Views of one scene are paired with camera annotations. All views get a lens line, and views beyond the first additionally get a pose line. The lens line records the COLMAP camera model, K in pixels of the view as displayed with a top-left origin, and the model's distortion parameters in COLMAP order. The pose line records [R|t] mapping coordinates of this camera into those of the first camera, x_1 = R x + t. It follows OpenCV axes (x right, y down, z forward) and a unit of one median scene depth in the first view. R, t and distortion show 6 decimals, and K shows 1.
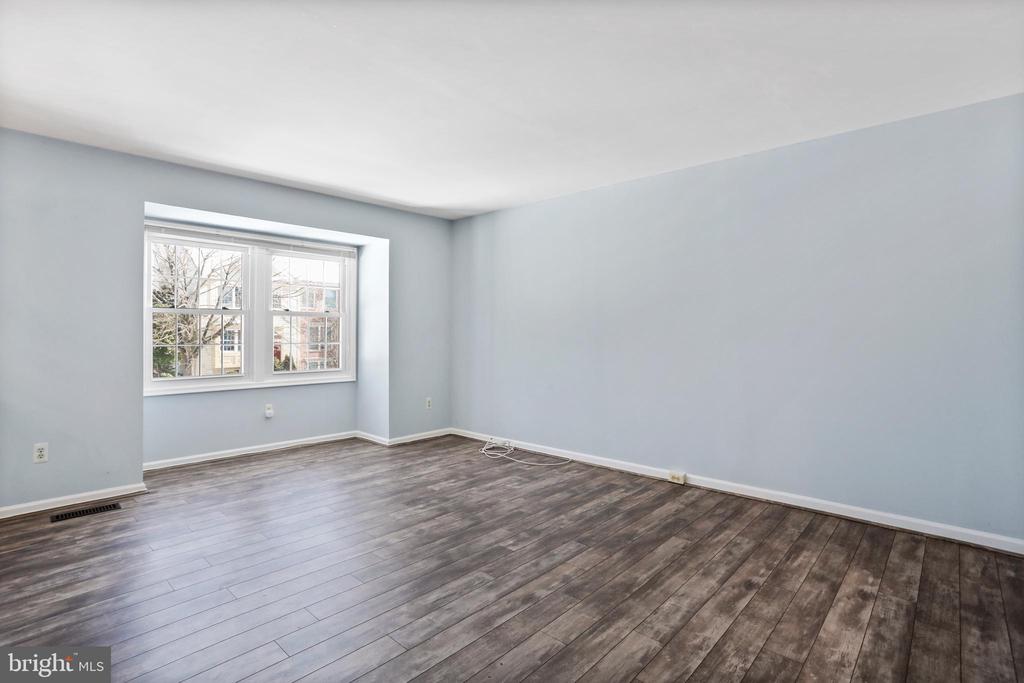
lens RADIAL K [[500.7, 0, 510.2], [0, 500.7, 337.9], [0, 0, 1]] dist [-0.057004, 0.033490]
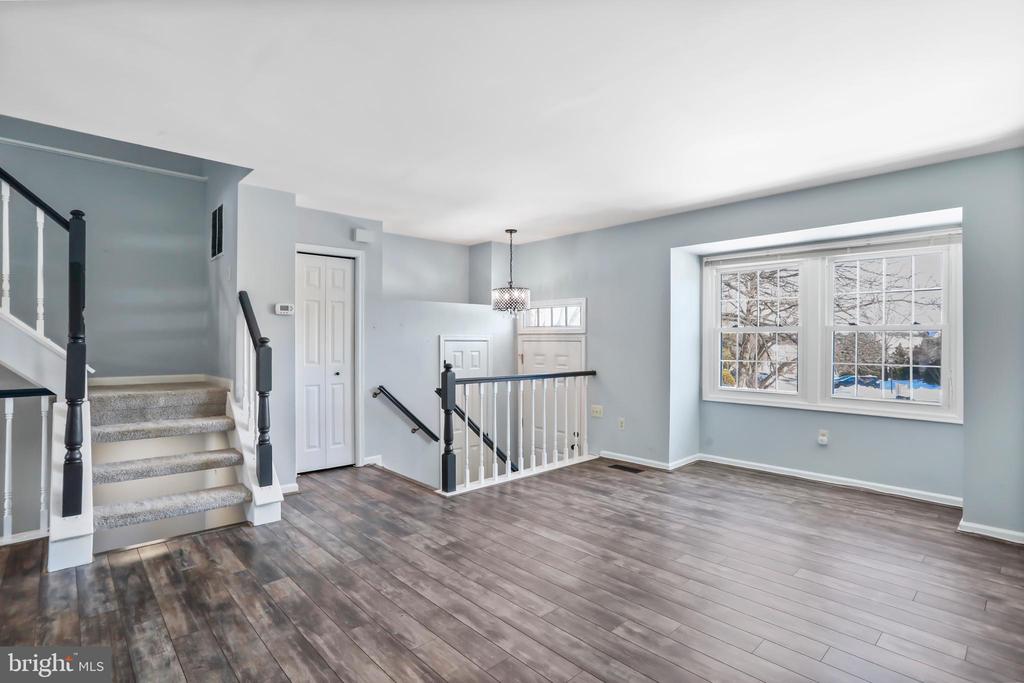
lens RADIAL K [[500.7, 0, 510.2], [0, 500.7, 337.9], [0, 0, 1]] dist [-0.057004, 0.033490]
pose [[-0.077127, -0.011658, -0.996953, 0.830041], [-0.017008, 0.999802, -0.010376, -0.026037], [0.996876, 0.016156, -0.077310, 0.923227]]
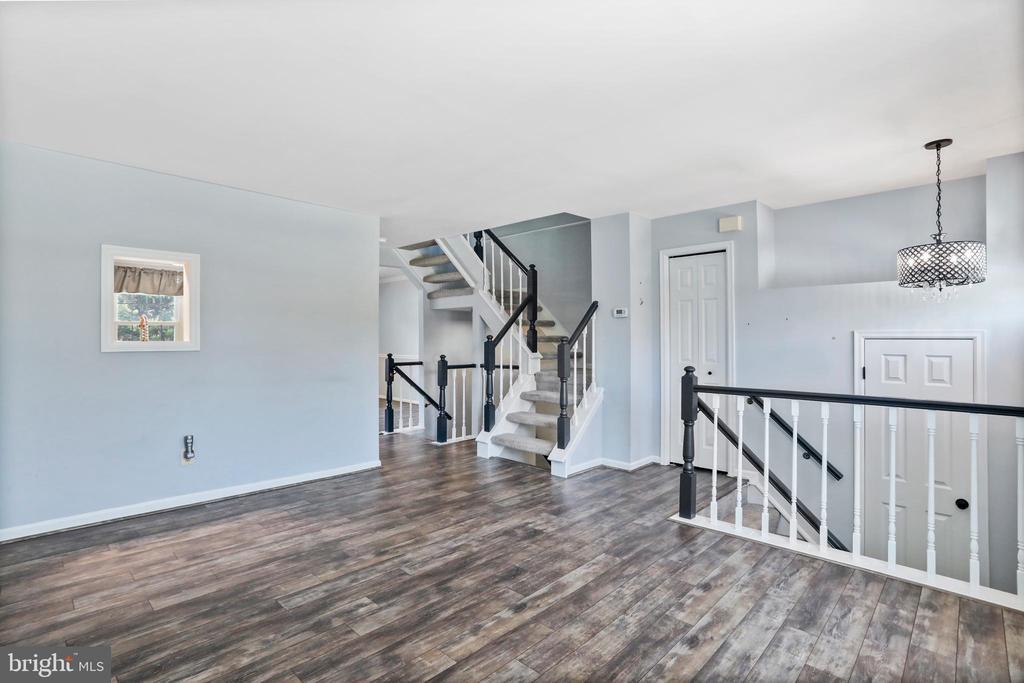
lens RADIAL K [[496.4, 0, 506.4], [0, 496.4, 327.8], [0, 0, 1]] dist [-0.054028, 0.027197]
pose [[-0.999632, -0.001699, 0.027075, -0.276360], [-0.001908, 0.999969, -0.007700, -0.049081], [-0.027061, -0.007749, -0.999604, 1.935456]]
